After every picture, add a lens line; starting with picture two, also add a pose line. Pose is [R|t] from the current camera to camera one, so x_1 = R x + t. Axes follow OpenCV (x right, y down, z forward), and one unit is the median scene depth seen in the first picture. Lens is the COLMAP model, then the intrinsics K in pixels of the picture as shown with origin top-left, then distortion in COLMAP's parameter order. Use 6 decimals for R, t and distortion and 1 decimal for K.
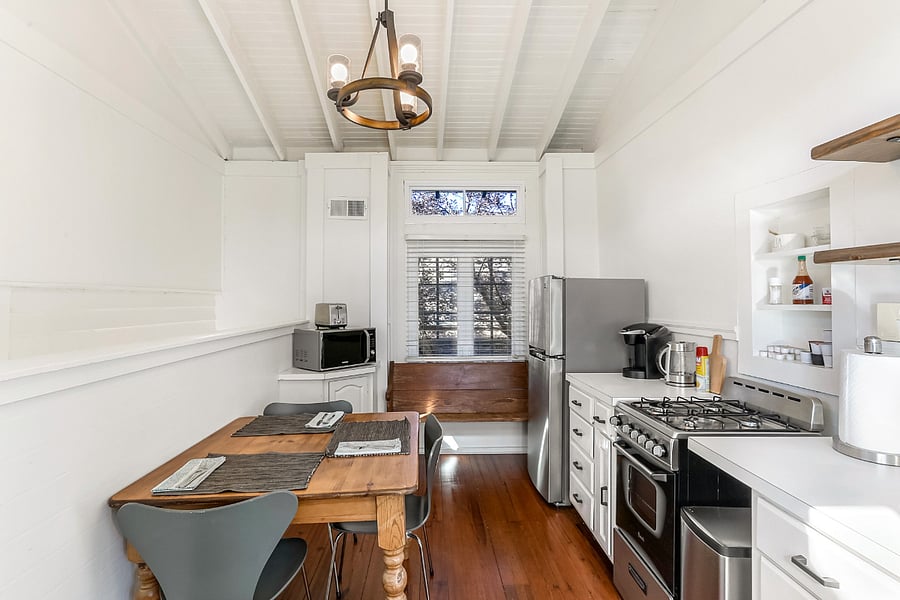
lens RADIAL K [[425.2, 0, 449.3], [0, 425.2, 290.7], [0, 0, 1]] dist [-0.036501, 0.021146]
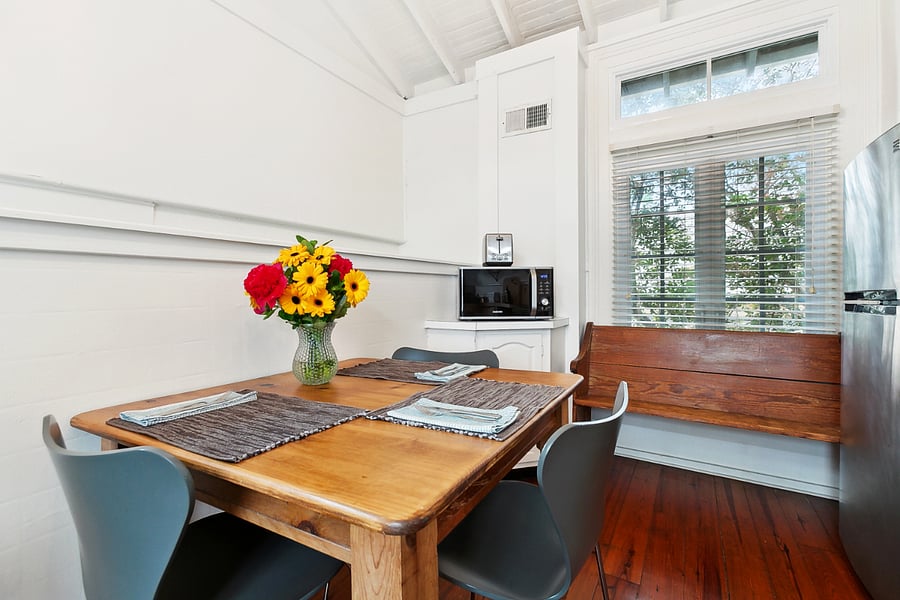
lens RADIAL K [[405.7, 0, 453.1], [0, 405.7, 291.0], [0, 0, 1]] dist [-0.015088, -0.000069]
pose [[0.822201, 0.002786, -0.569190, 0.092307], [0.009612, 0.999777, 0.018779, 0.137915], [0.569116, -0.020911, 0.821991, 0.425683]]
